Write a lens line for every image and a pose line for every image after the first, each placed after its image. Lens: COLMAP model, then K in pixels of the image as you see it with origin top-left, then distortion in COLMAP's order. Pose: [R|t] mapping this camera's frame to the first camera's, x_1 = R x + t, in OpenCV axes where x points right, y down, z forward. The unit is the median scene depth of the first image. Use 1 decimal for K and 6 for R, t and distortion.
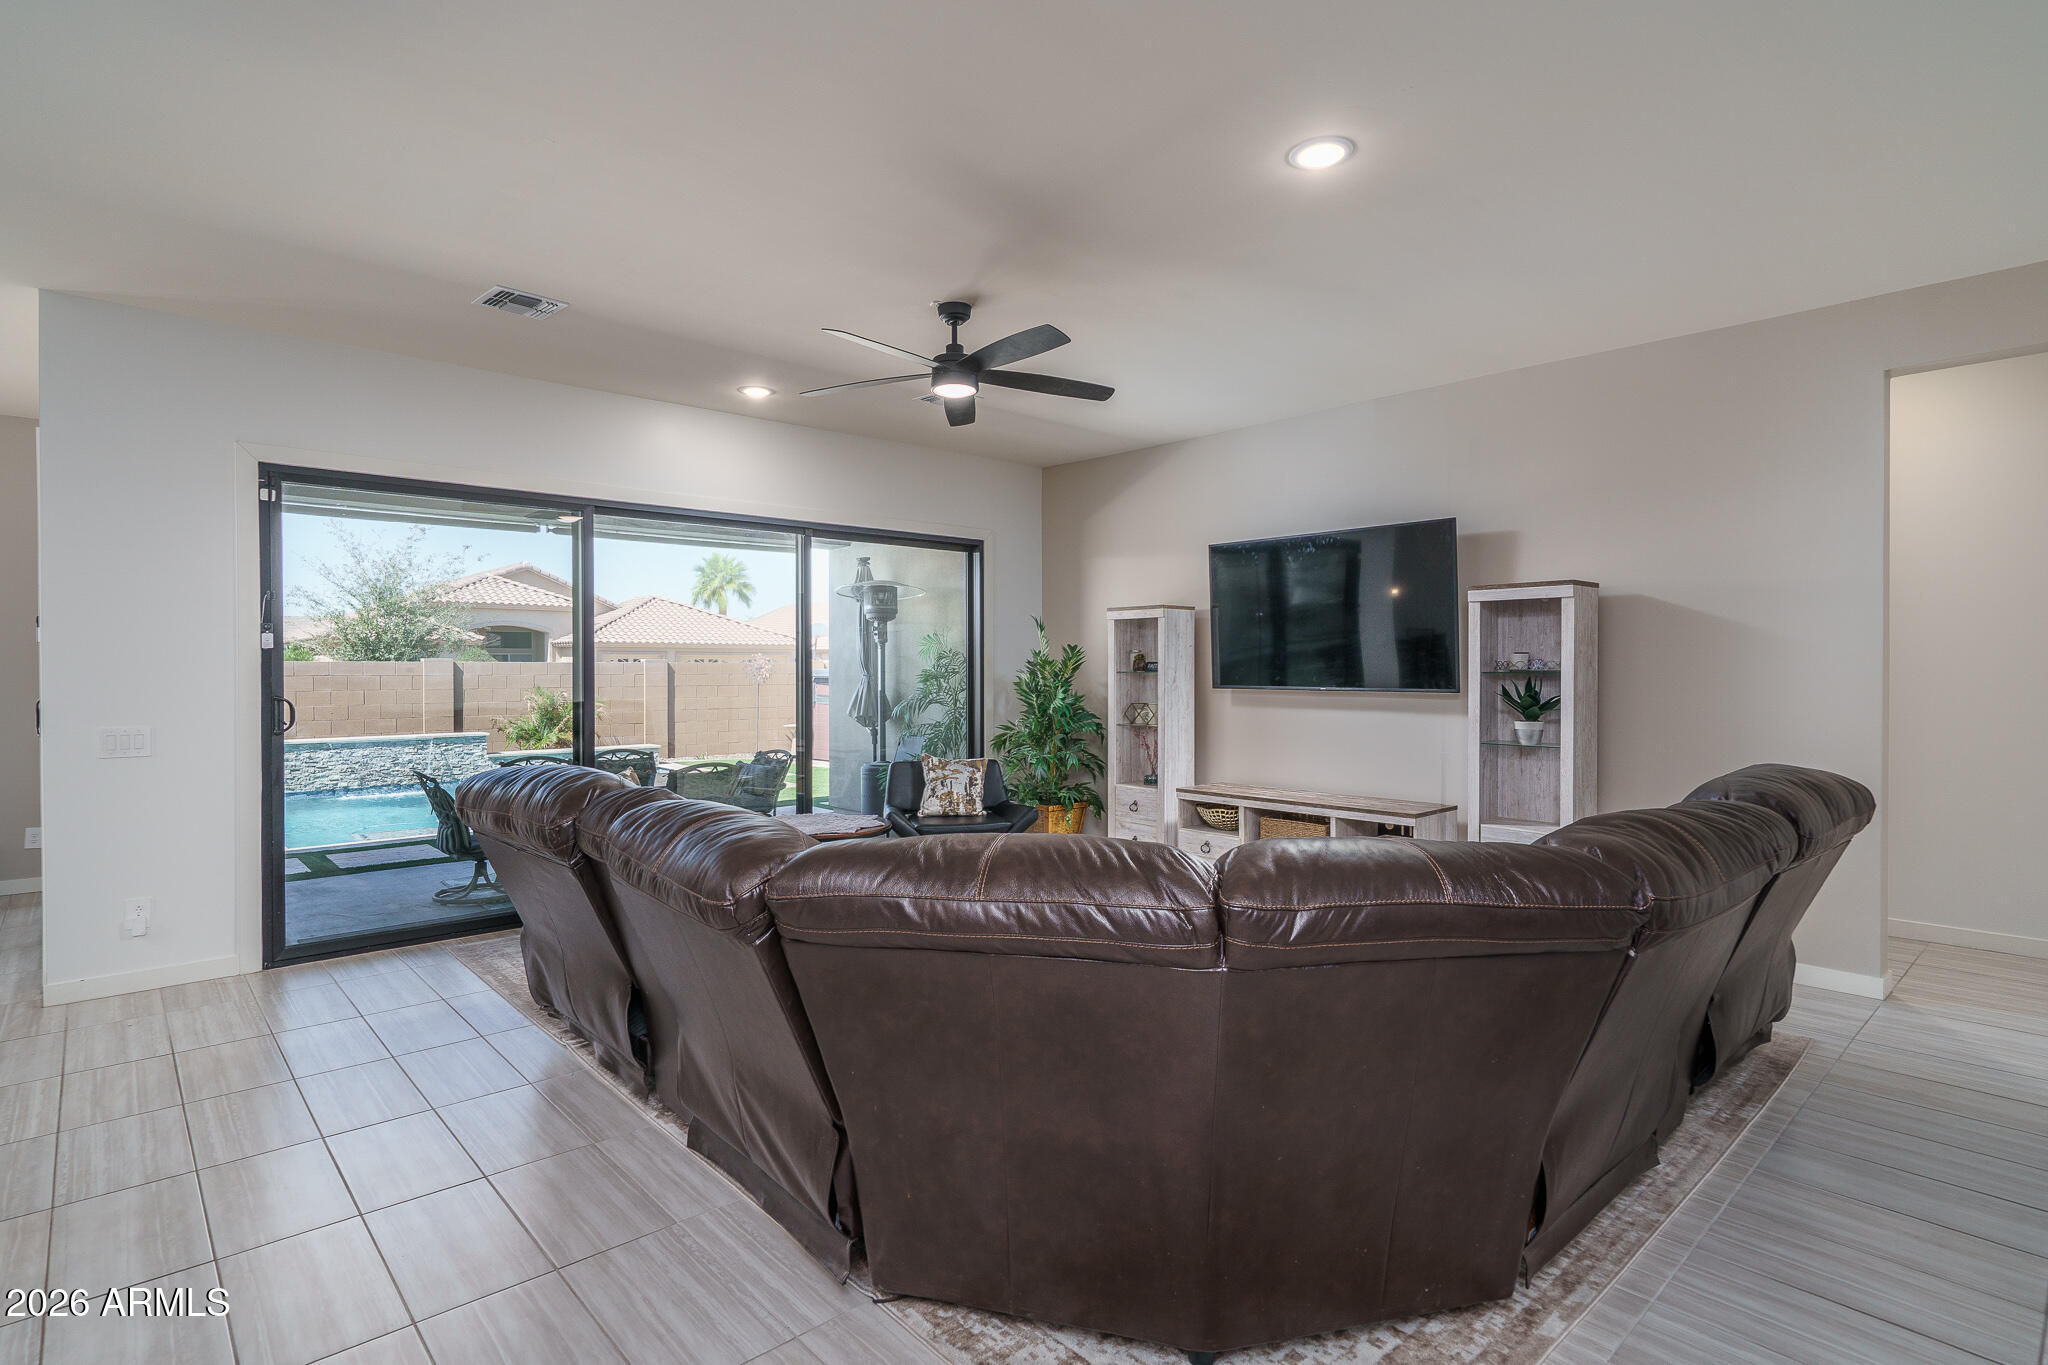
lens RADIAL K [[1028.0, 0, 1027.3], [0, 1028.0, 669.0], [0, 0, 1]] dist [0.001849, 0.000153]
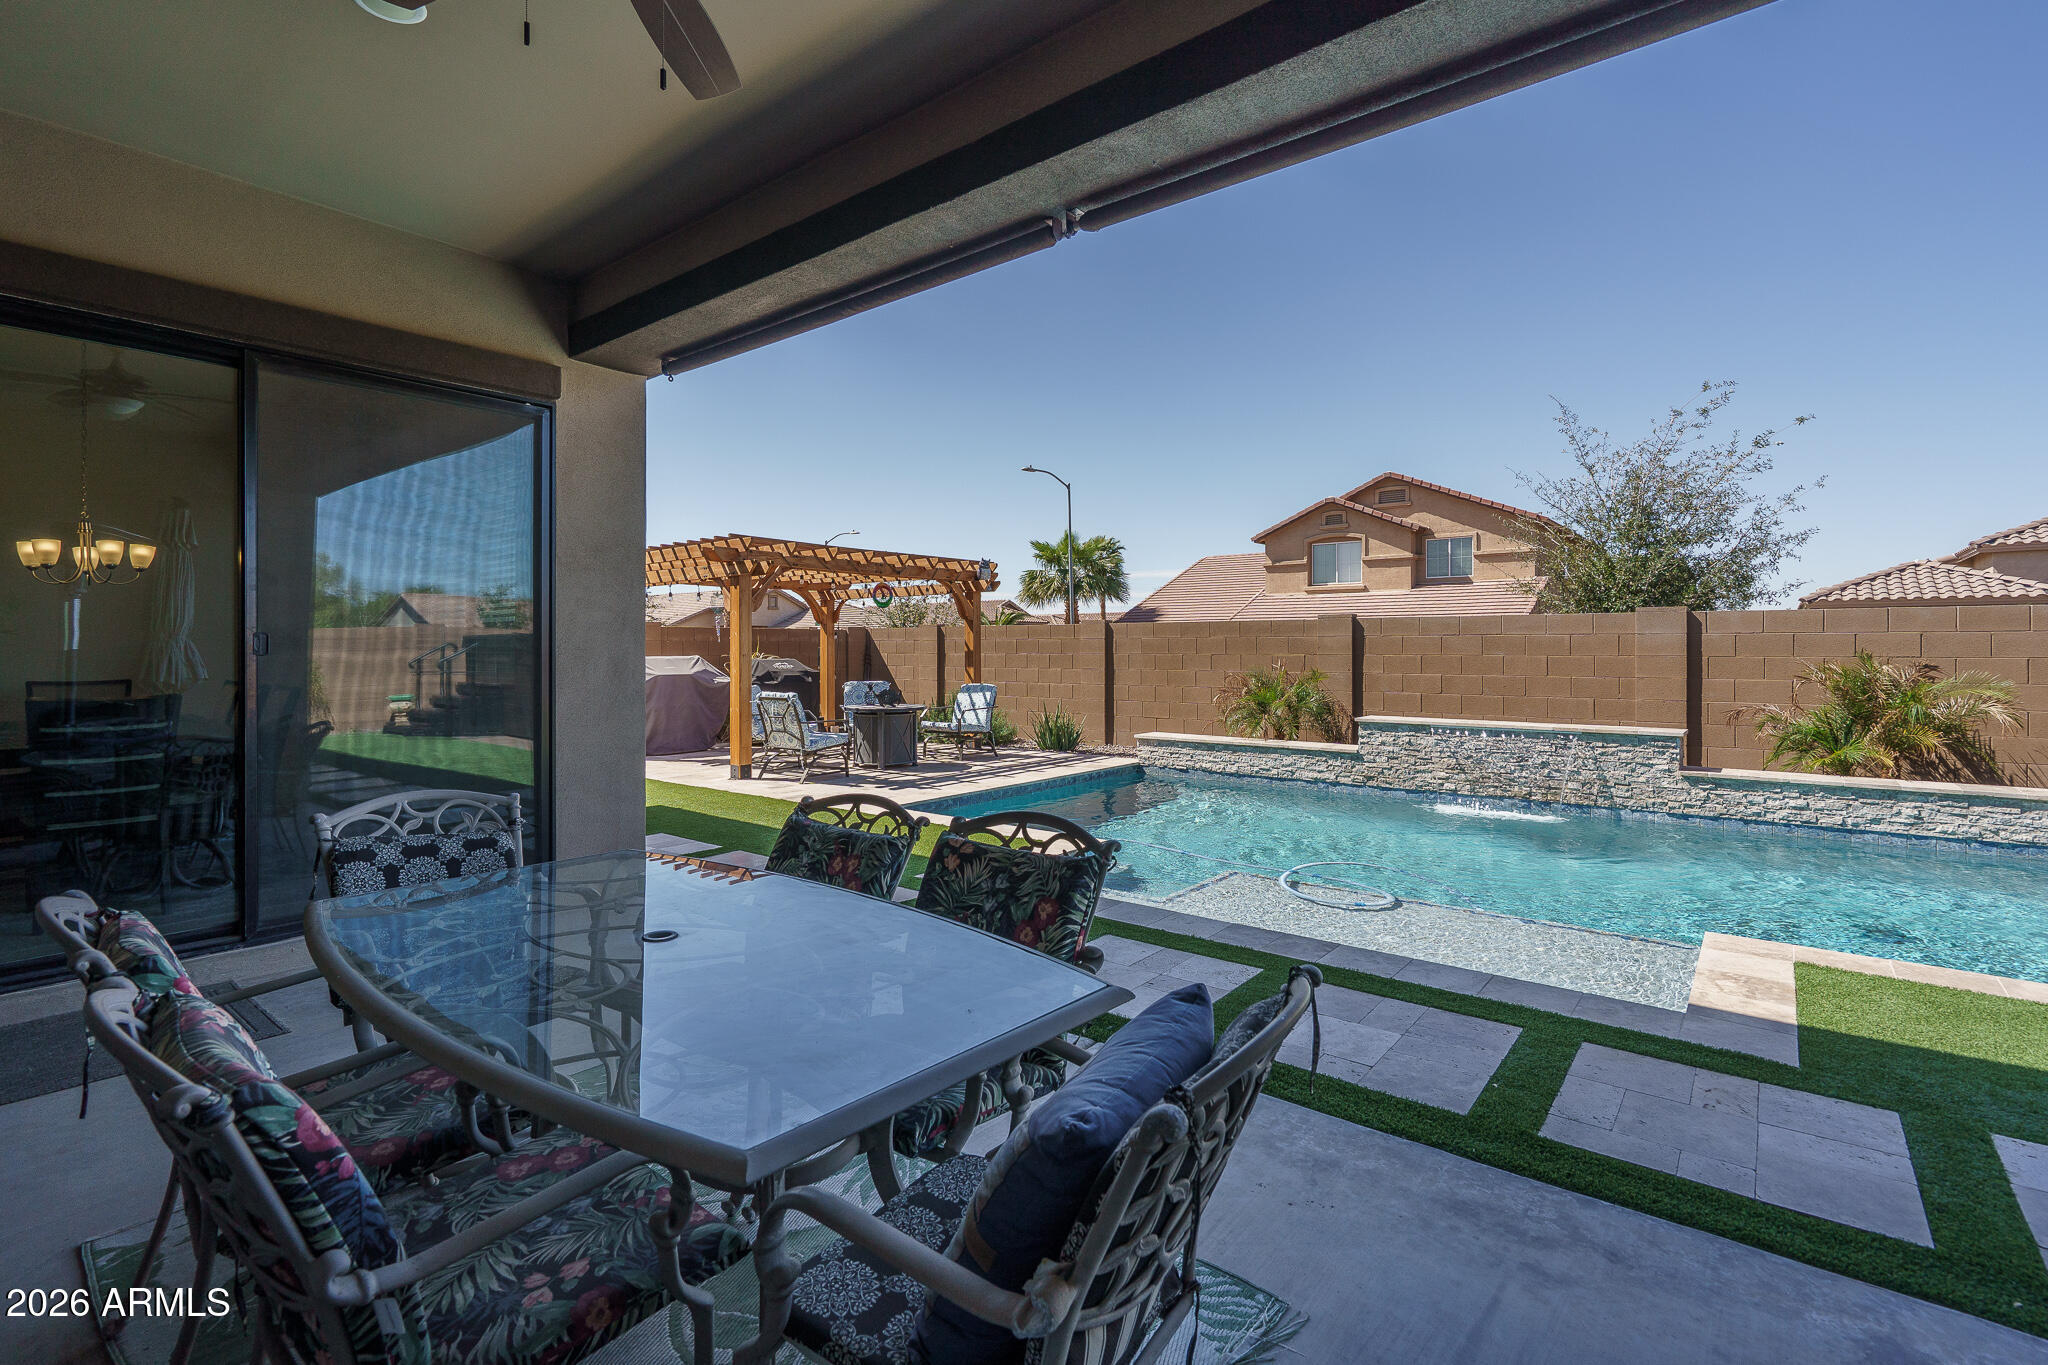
lens RADIAL K [[939.4, 0, 1019.5], [0, 939.4, 645.1], [0, 0, 1]] dist [0.001068, 0.000480]
pose [[0.150810, -0.000042, -0.988563, -0.073782], [-0.002228, 0.999997, -0.000382, 0.016529], [0.988560, 0.002260, 0.150809, 0.608856]]
